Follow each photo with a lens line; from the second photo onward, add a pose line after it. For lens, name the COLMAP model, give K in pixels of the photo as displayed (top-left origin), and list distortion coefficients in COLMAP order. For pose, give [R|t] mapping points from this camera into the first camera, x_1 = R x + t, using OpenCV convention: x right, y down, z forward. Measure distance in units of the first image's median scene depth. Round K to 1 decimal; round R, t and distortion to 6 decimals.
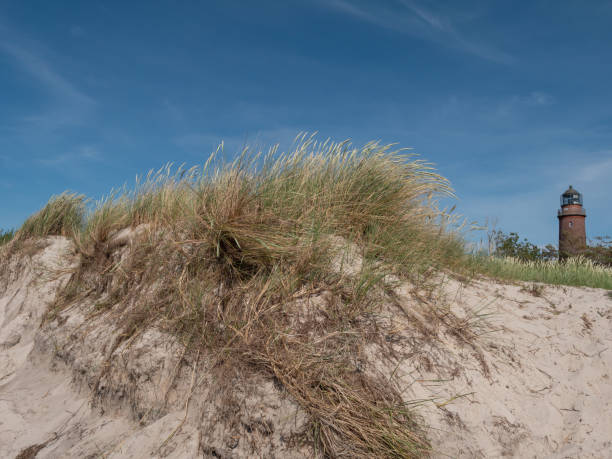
lens RADIAL K [[532.0, 0, 306.6], [0, 532.0, 232.1], [0, 0, 1]] dist [0.015071, -0.004404]
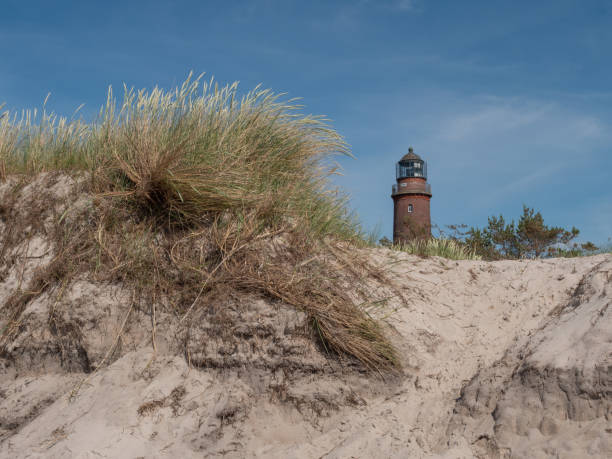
lens RADIAL K [[960.9, 0, 306.0], [0, 960.9, 228.9], [0, 0, 1]] dist [0.053889, 0.000000]
pose [[0.936700, 0.008131, 0.350038, -0.563142], [-0.011177, 0.999915, 0.006683, 0.075515], [-0.349953, -0.010173, 0.936712, -0.840472]]
